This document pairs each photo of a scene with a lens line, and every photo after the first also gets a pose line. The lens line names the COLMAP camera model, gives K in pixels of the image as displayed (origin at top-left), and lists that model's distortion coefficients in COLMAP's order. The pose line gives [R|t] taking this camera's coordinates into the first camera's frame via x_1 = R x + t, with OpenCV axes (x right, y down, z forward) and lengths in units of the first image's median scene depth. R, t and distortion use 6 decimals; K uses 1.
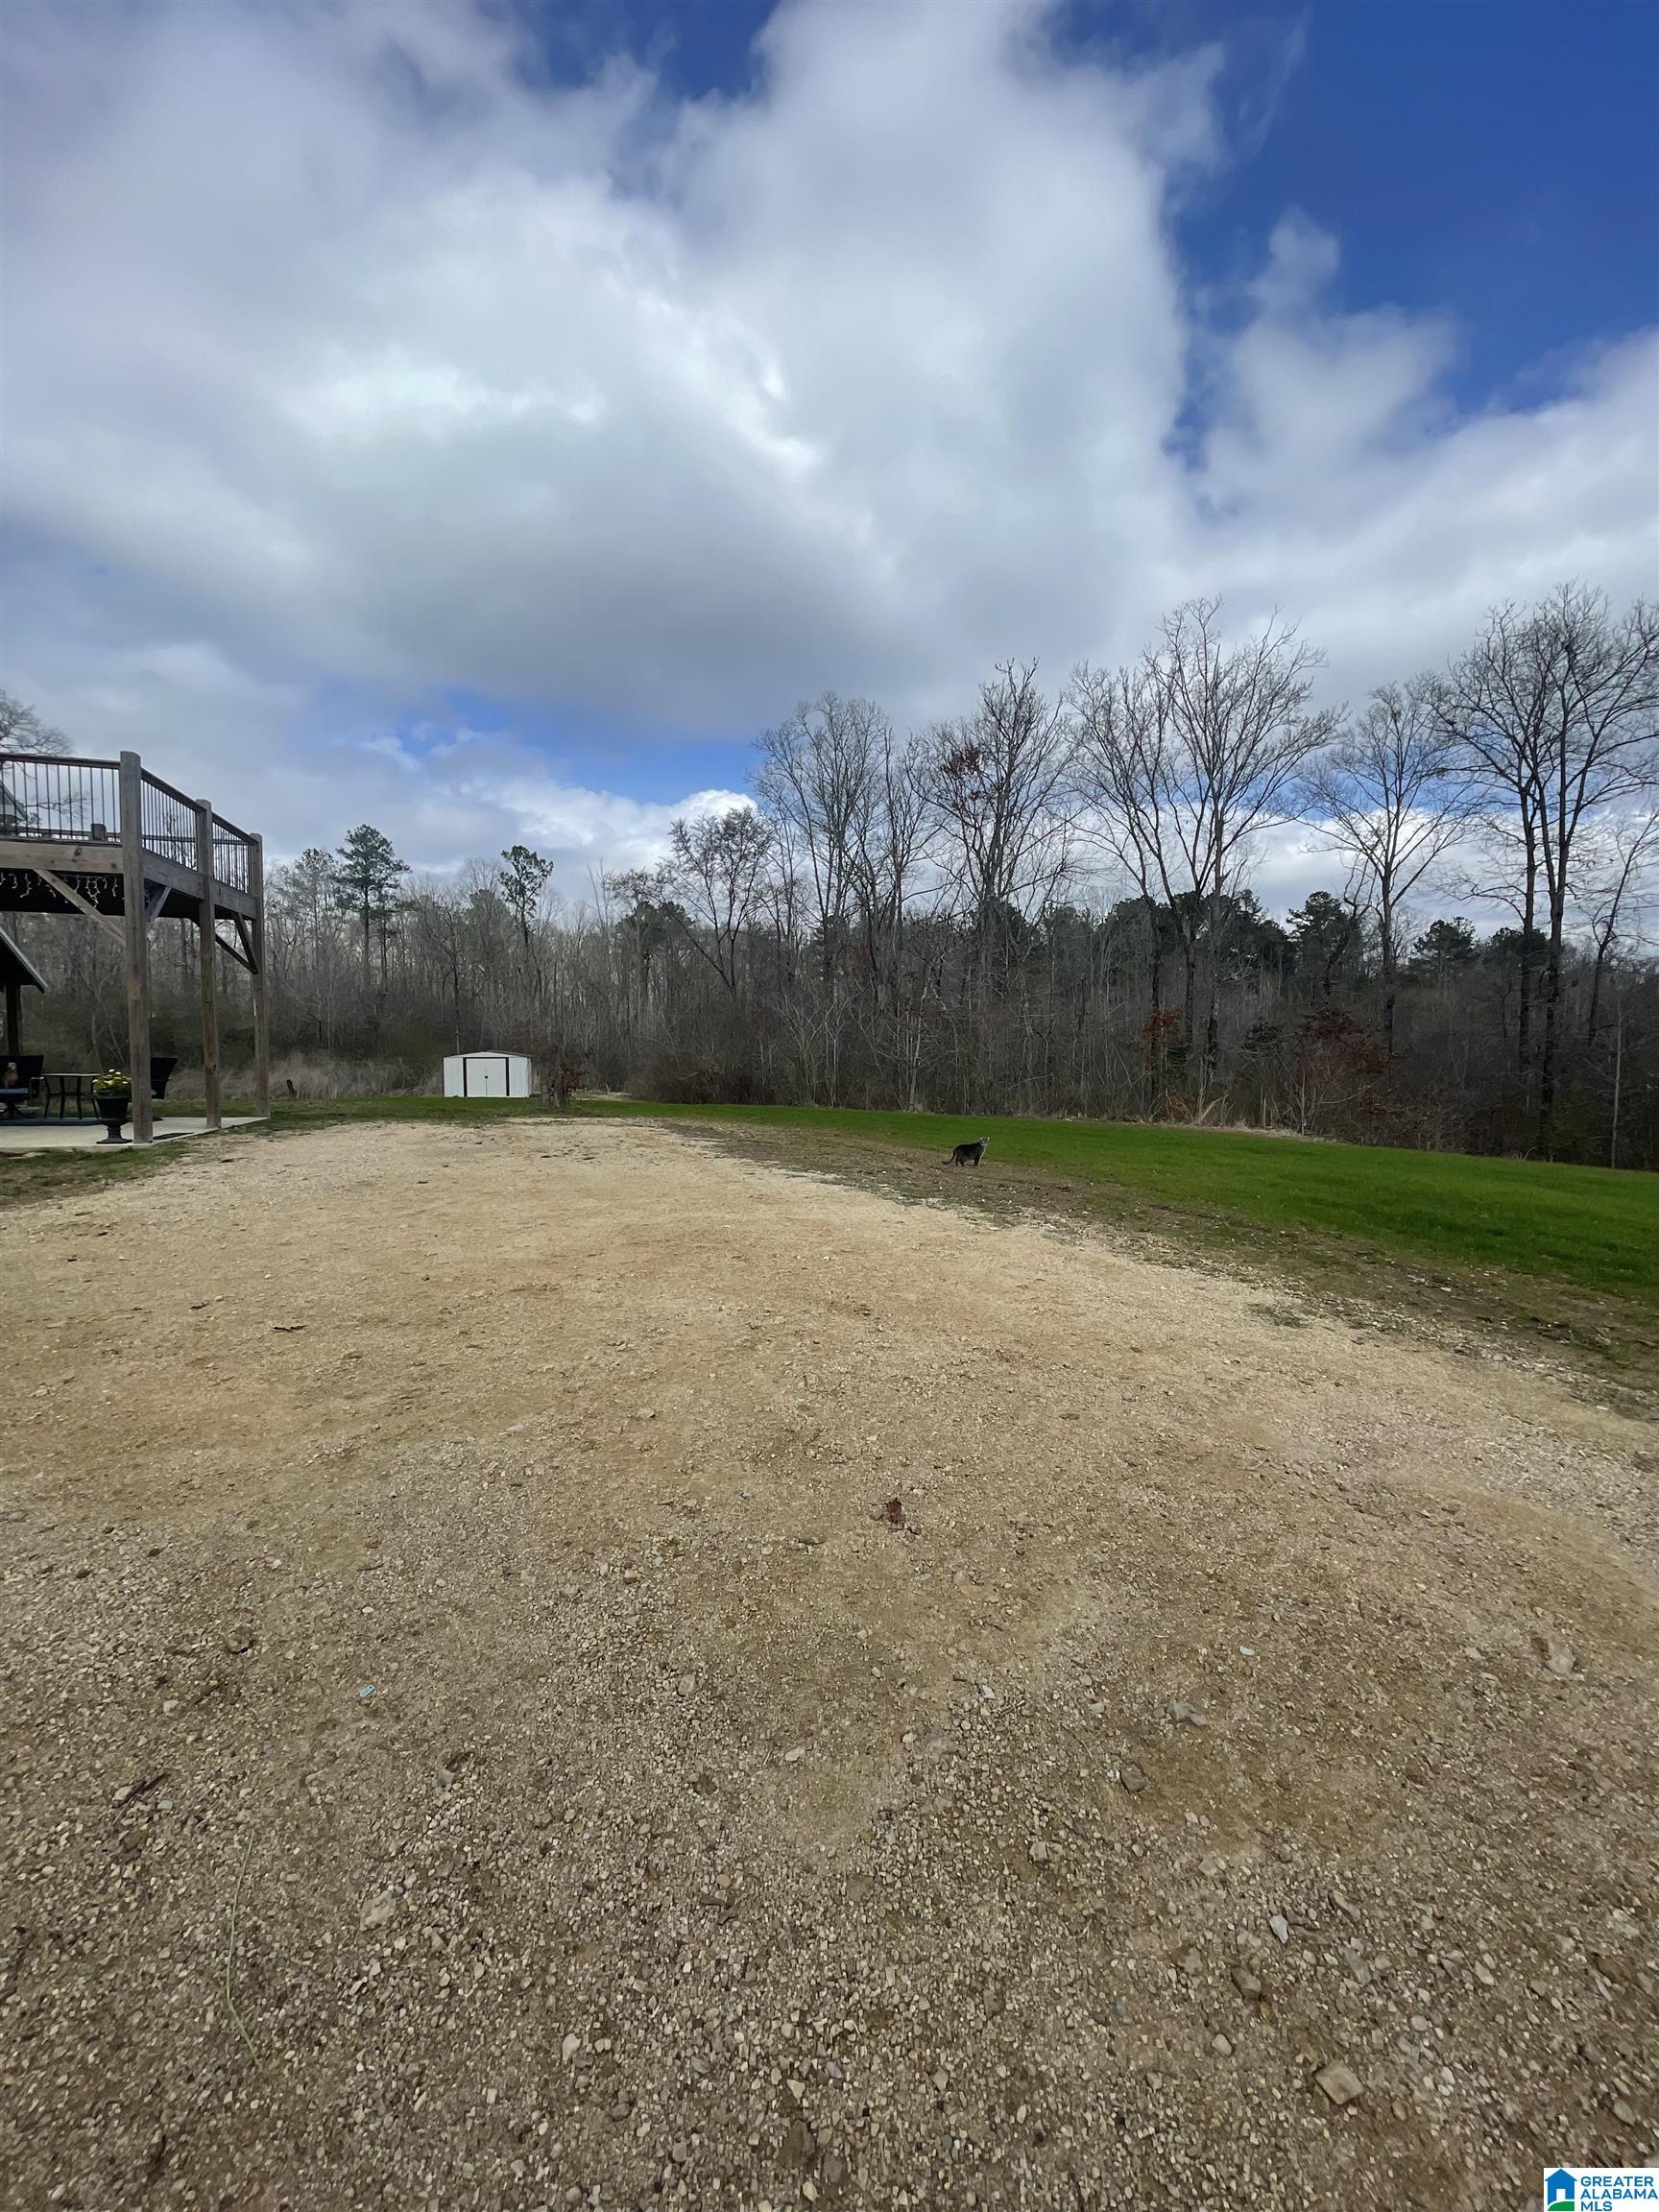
lens RADIAL K [[888.8, 0, 834.4], [0, 888.8, 1095.9], [0, 0, 1]] dist [-0.003811, -0.000072]
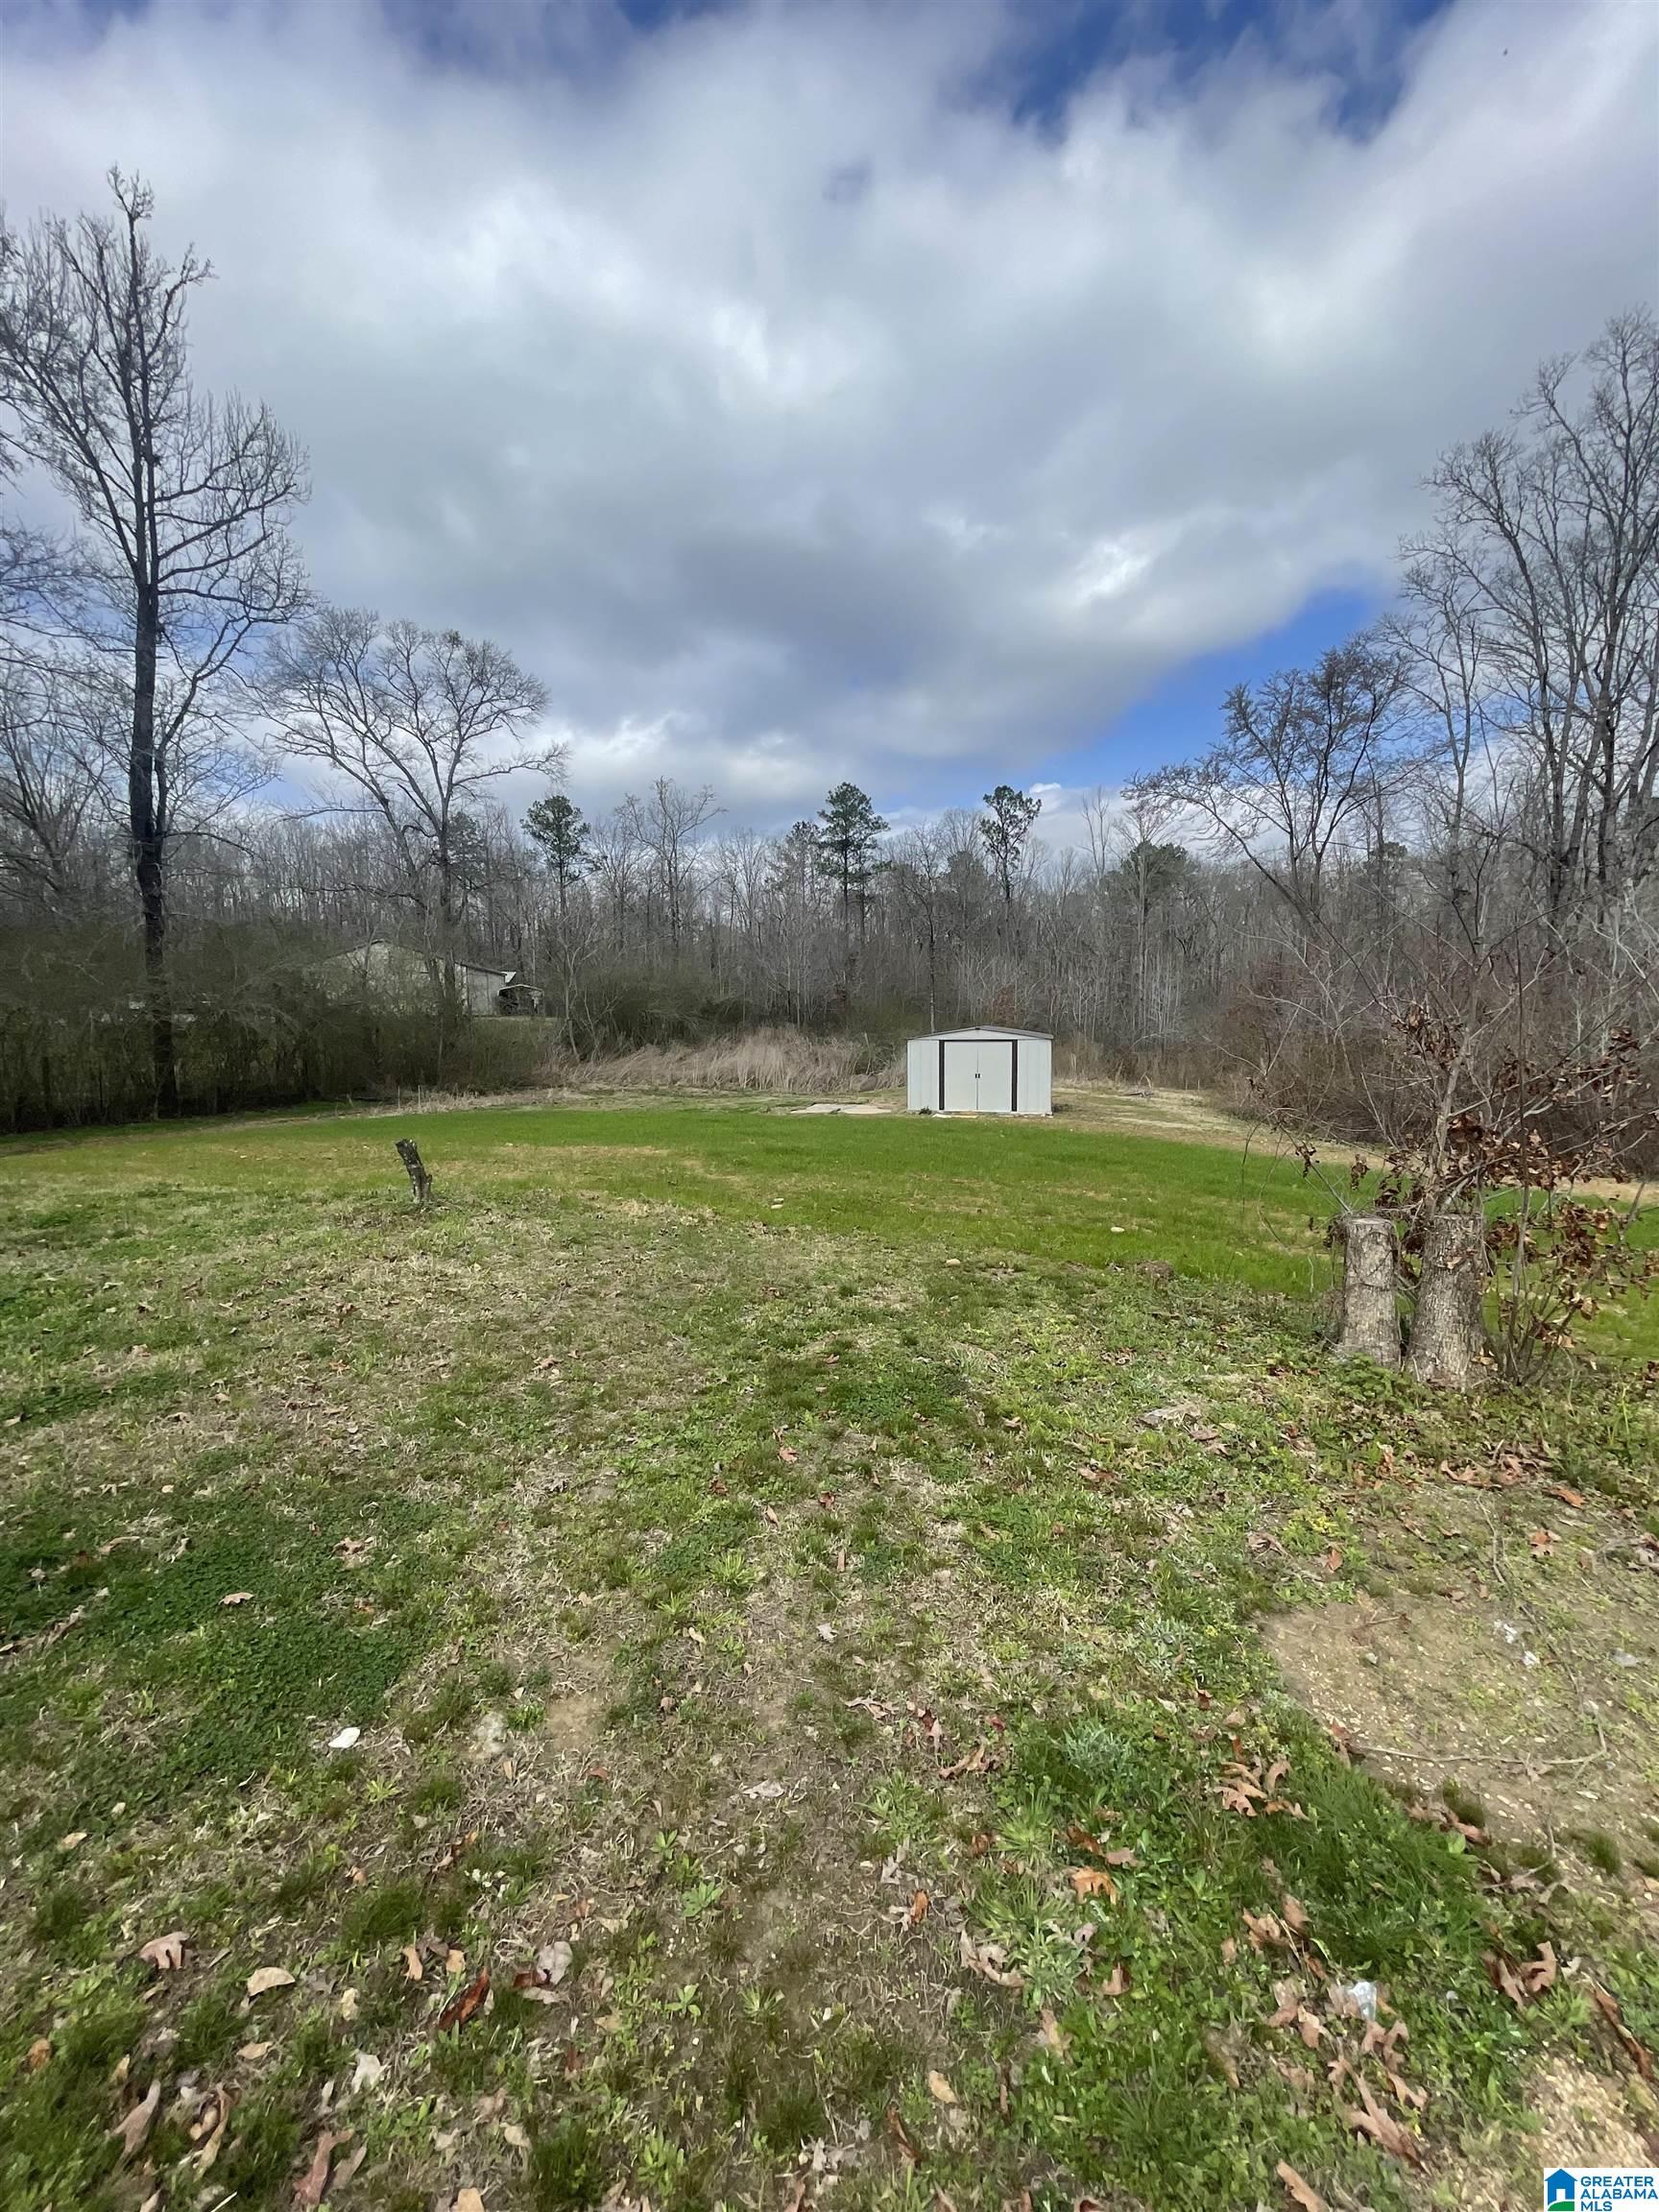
lens RADIAL K [[888.8, 0, 833.7], [0, 888.8, 1105.1], [0, 0, 1]] dist [-0.003811, -0.000072]
pose [[0.872041, 0.036895, -0.488040, -0.069286], [-0.015936, 0.998766, 0.047031, -0.009450], [0.489174, -0.033236, 0.871553, 0.164965]]
